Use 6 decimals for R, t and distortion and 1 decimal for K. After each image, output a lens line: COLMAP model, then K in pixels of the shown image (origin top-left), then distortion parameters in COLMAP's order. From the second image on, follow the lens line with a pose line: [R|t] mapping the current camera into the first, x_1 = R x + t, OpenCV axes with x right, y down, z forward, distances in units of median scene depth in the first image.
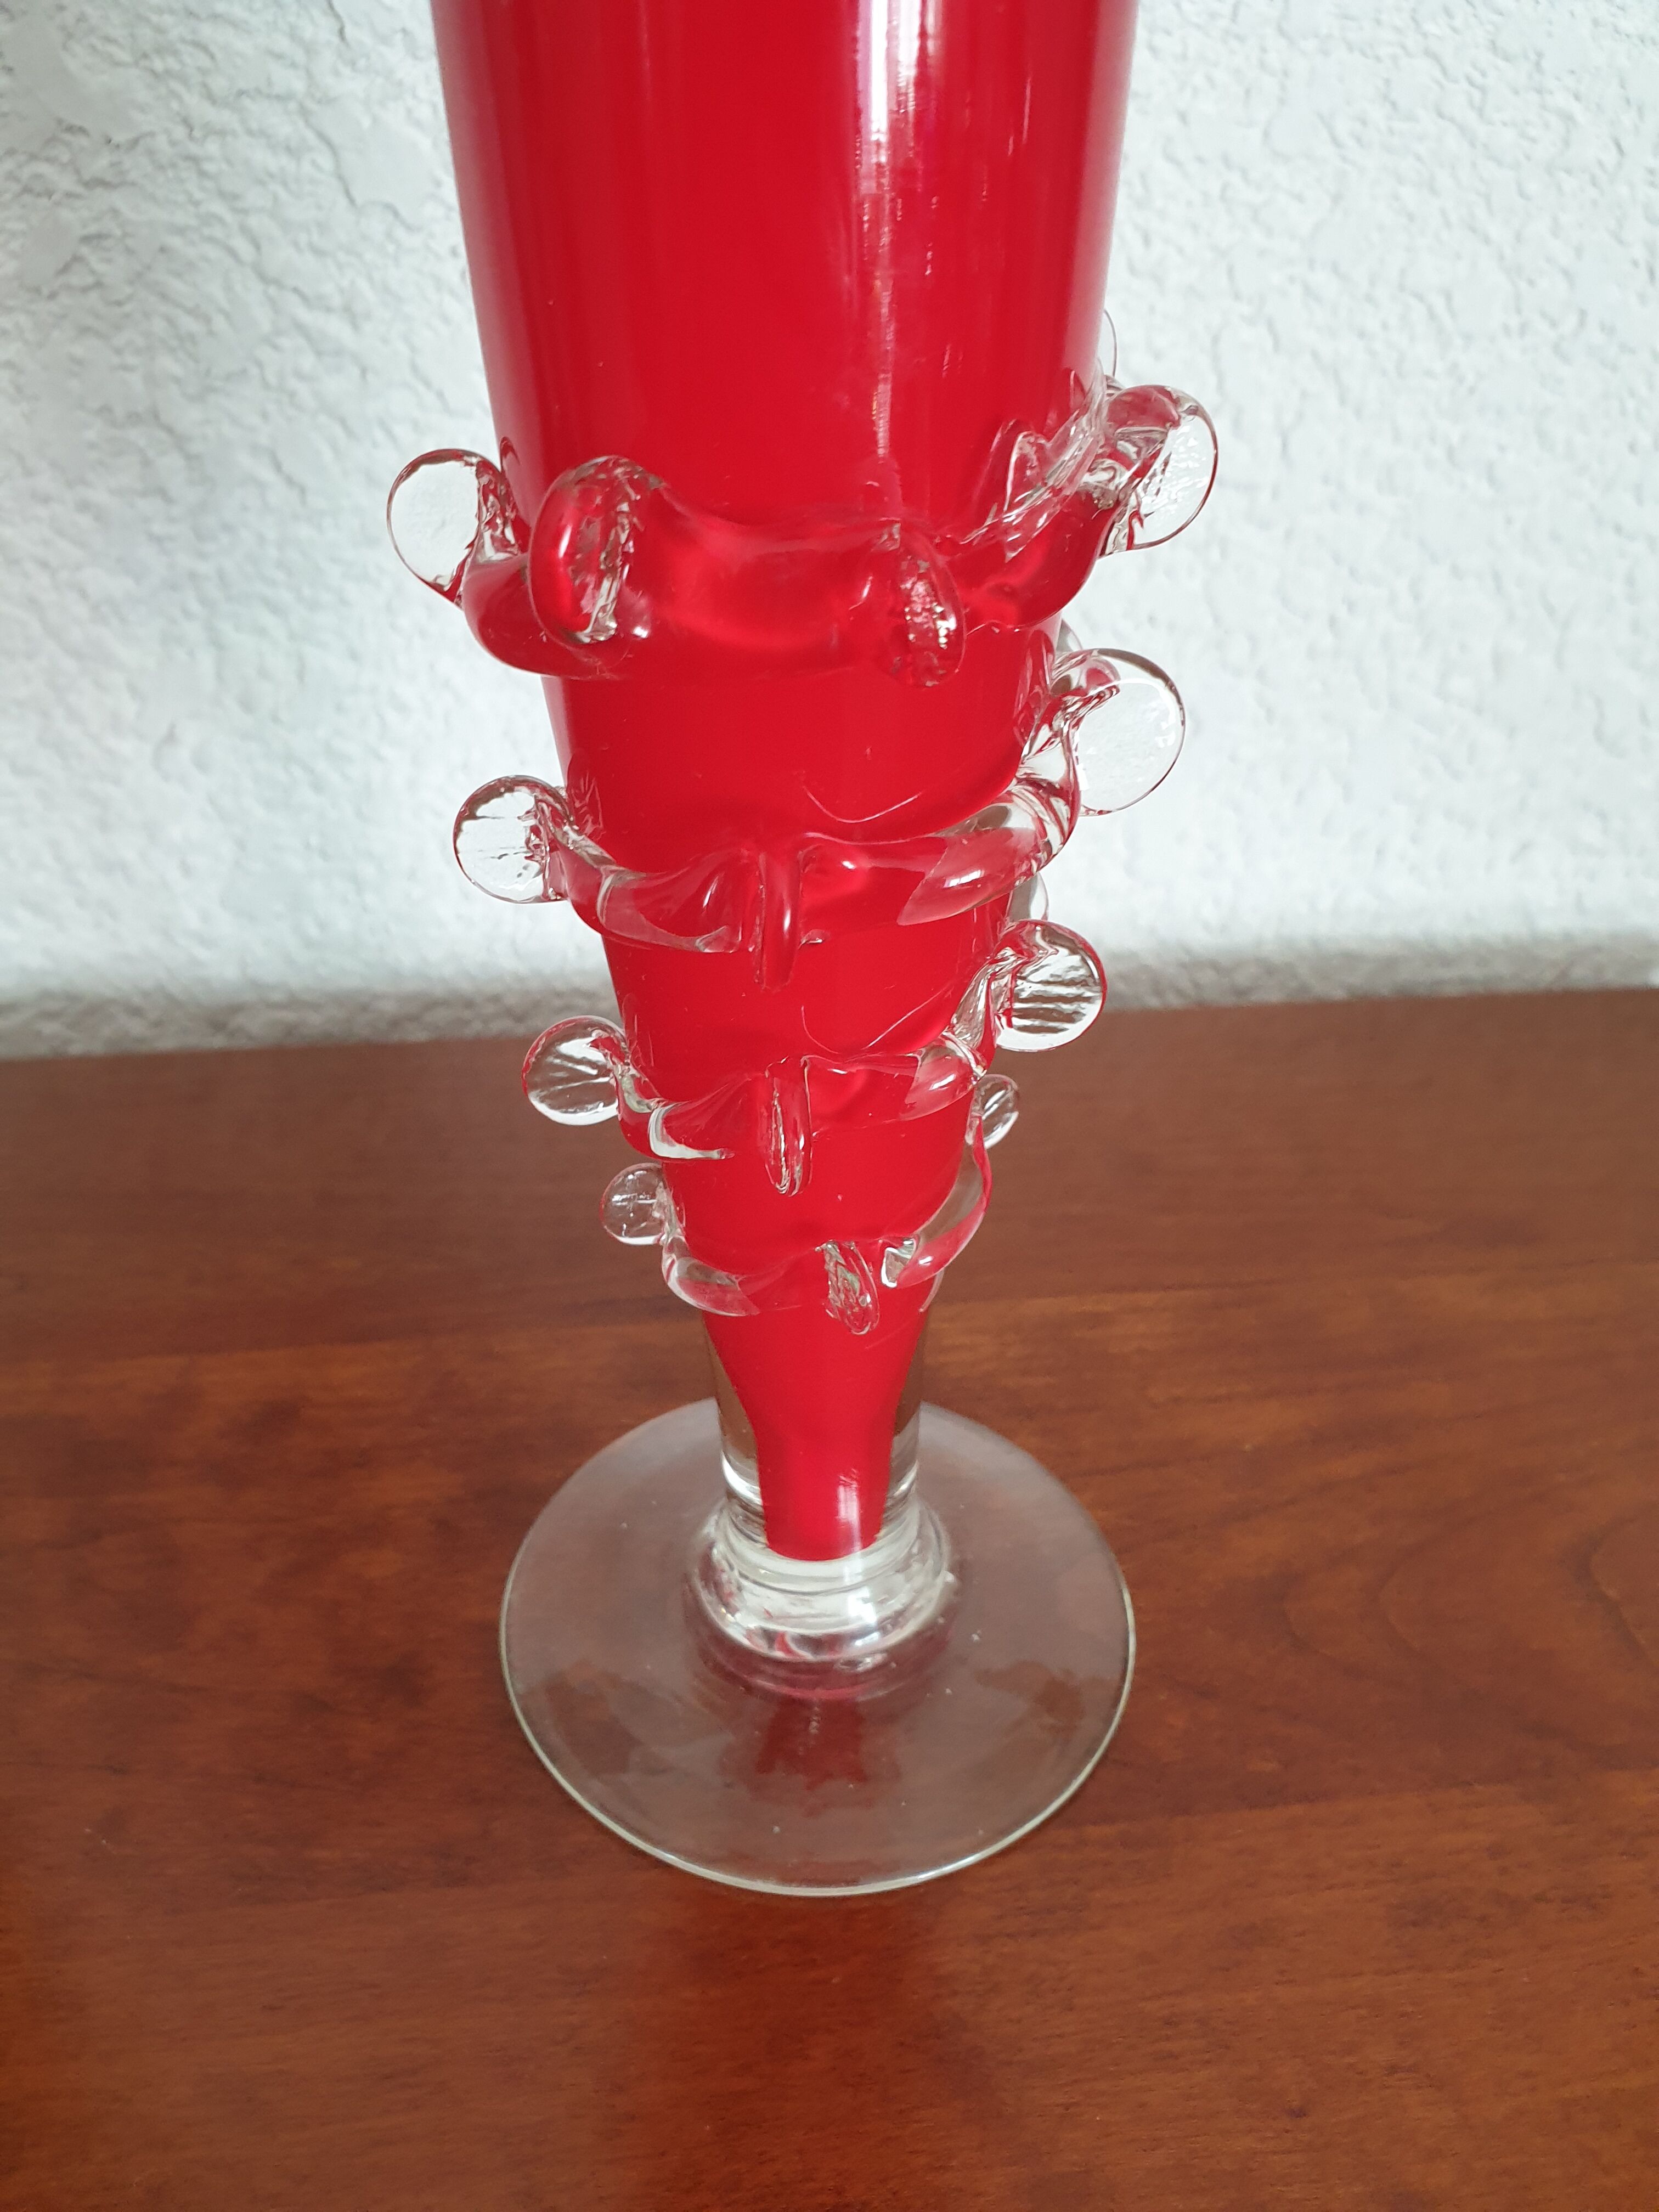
lens RADIAL K [[1767.5, 0, 859.7], [0, 1767.5, 1128.4], [0, 0, 1]] dist [-0.001881, 0.004974]
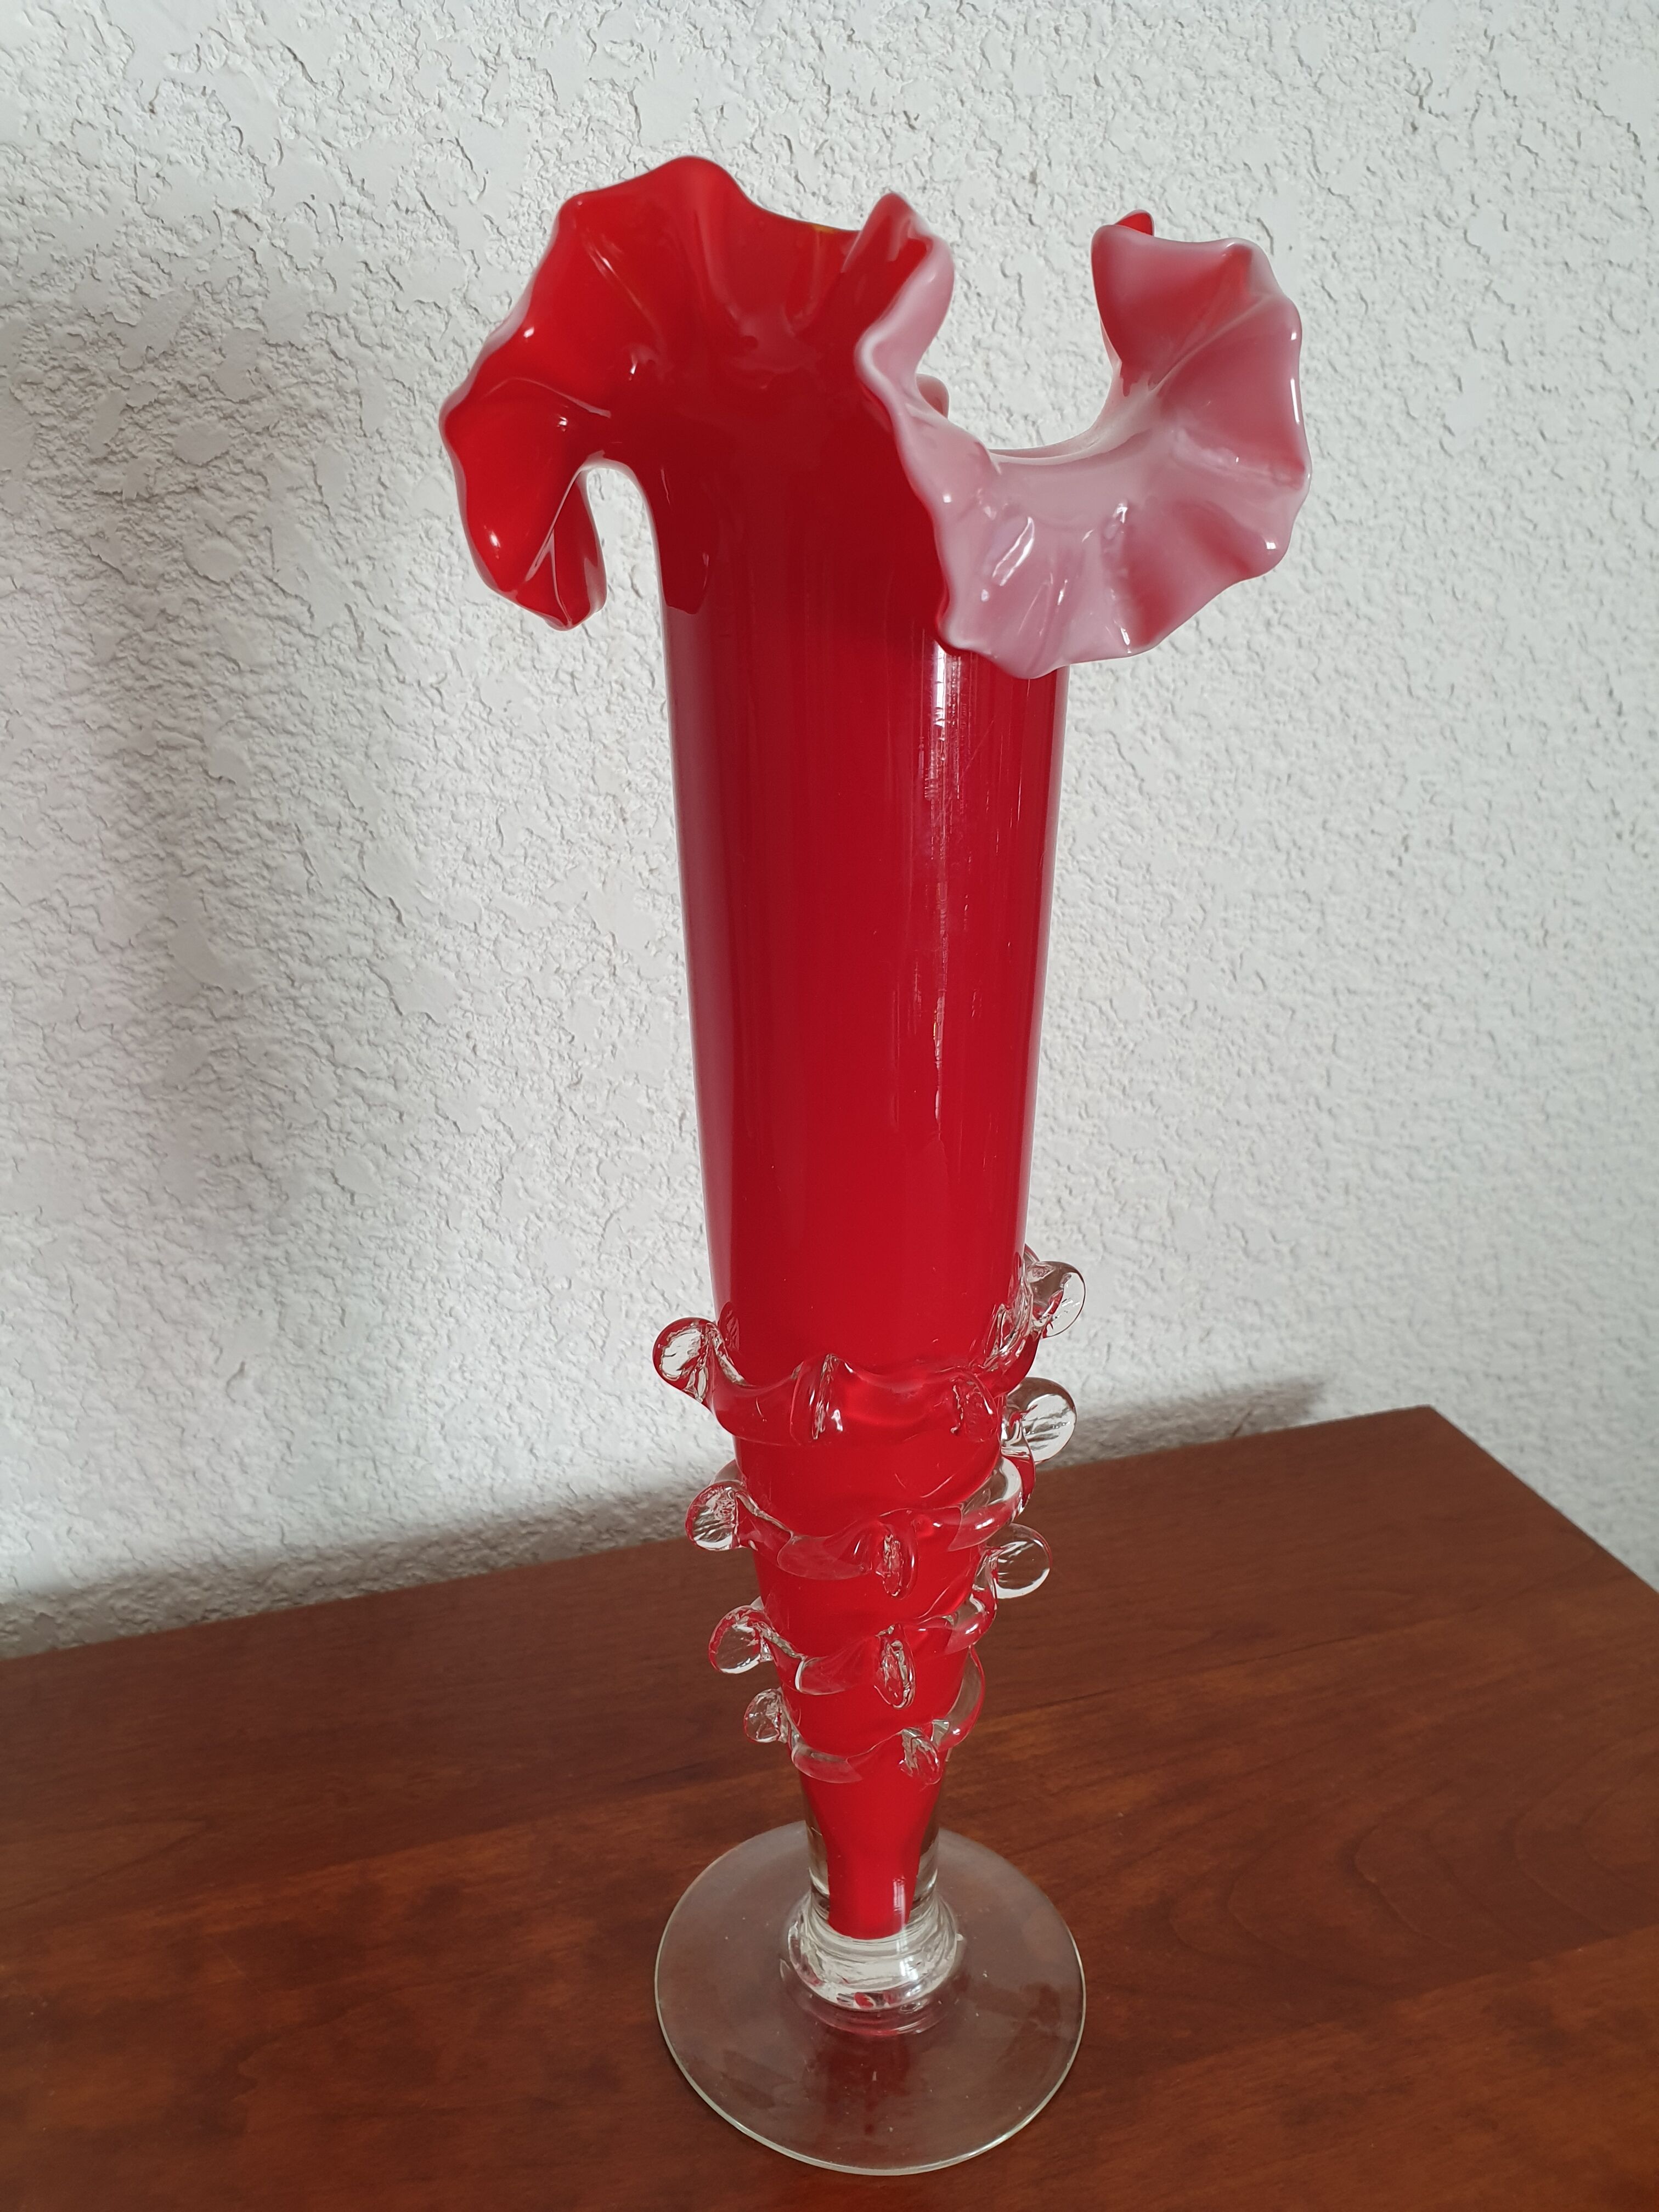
lens RADIAL K [[1767.5, 0, 817.4], [0, 1767.5, 1125.0], [0, 0, 1]] dist [-0.001881, 0.004974]
pose [[0.980753, -0.081833, 0.177279, -0.194466], [0.116901, 0.973321, -0.197437, -0.094746], [-0.156392, 0.214360, 0.964153, -0.405092]]
